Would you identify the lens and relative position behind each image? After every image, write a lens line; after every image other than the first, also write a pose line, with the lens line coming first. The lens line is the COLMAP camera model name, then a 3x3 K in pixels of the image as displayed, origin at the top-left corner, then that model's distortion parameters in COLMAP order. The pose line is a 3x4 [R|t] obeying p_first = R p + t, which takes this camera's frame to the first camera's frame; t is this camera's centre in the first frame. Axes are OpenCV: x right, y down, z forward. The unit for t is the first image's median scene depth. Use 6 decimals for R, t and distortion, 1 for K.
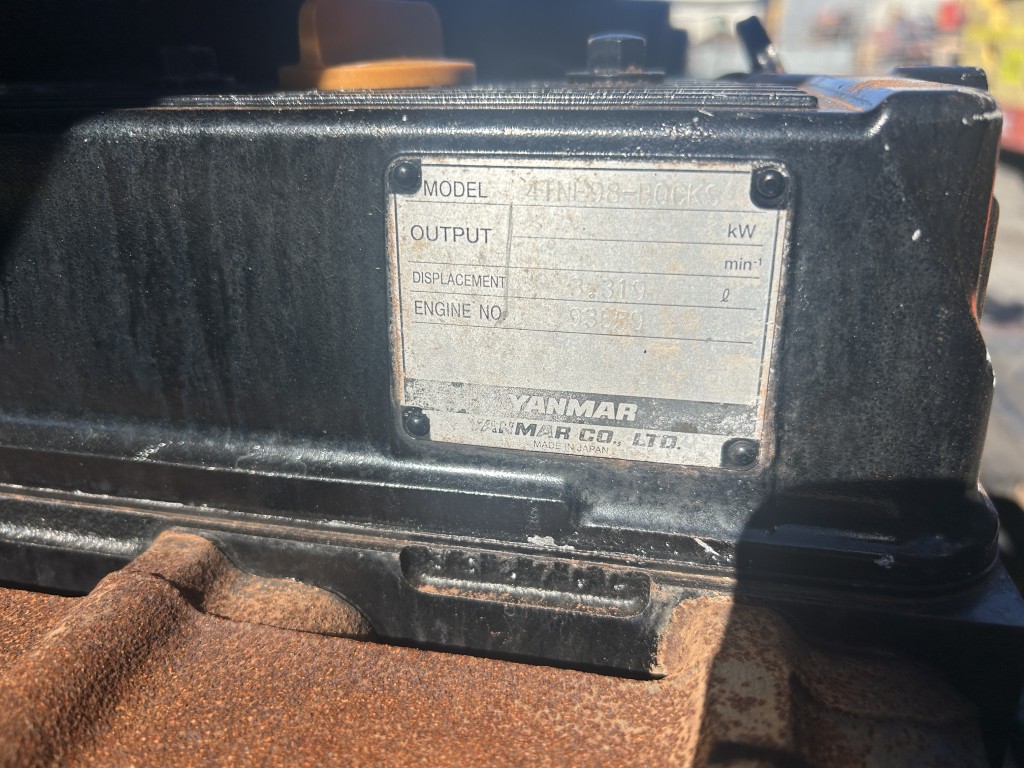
lens RADIAL K [[759.3, 0, 516.5], [0, 759.3, 383.1], [0, 0, 1]] dist [-0.033392, 0.002926]
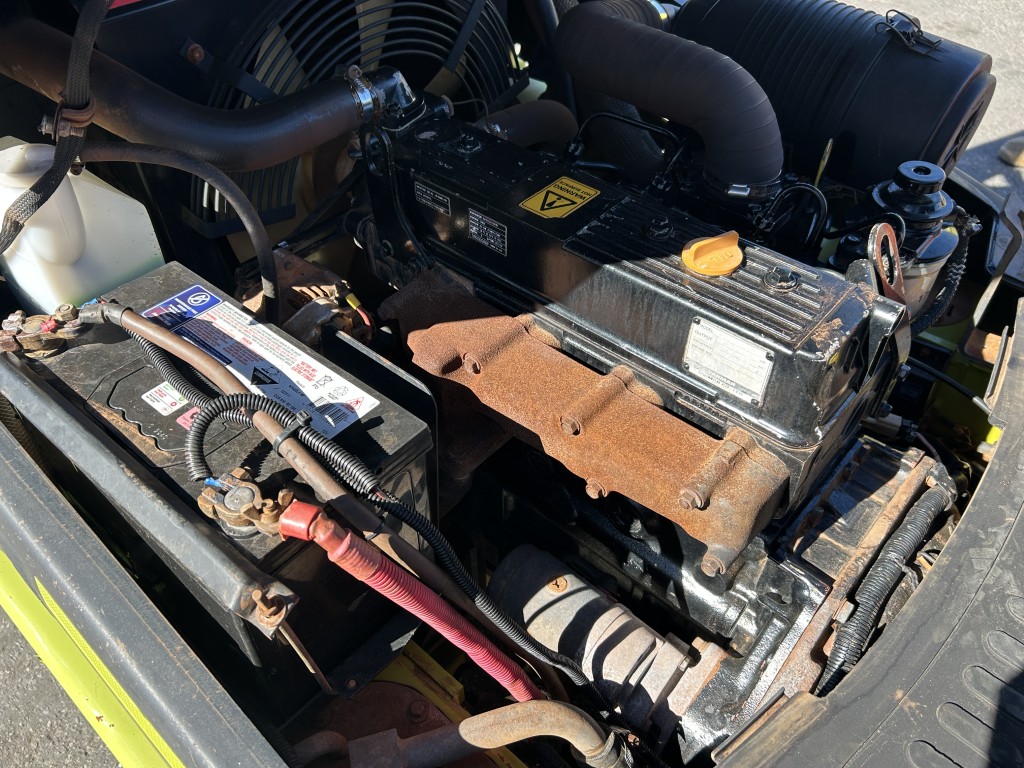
lens RADIAL K [[759.3, 0, 511.7], [0, 759.3, 383.9], [0, 0, 1]] dist [-0.033392, 0.002926]
pose [[0.869033, 0.346668, -0.352990, 0.538442], [-0.173778, 0.881887, 0.438265, -1.528883], [0.463230, -0.319525, 0.826633, -2.936526]]
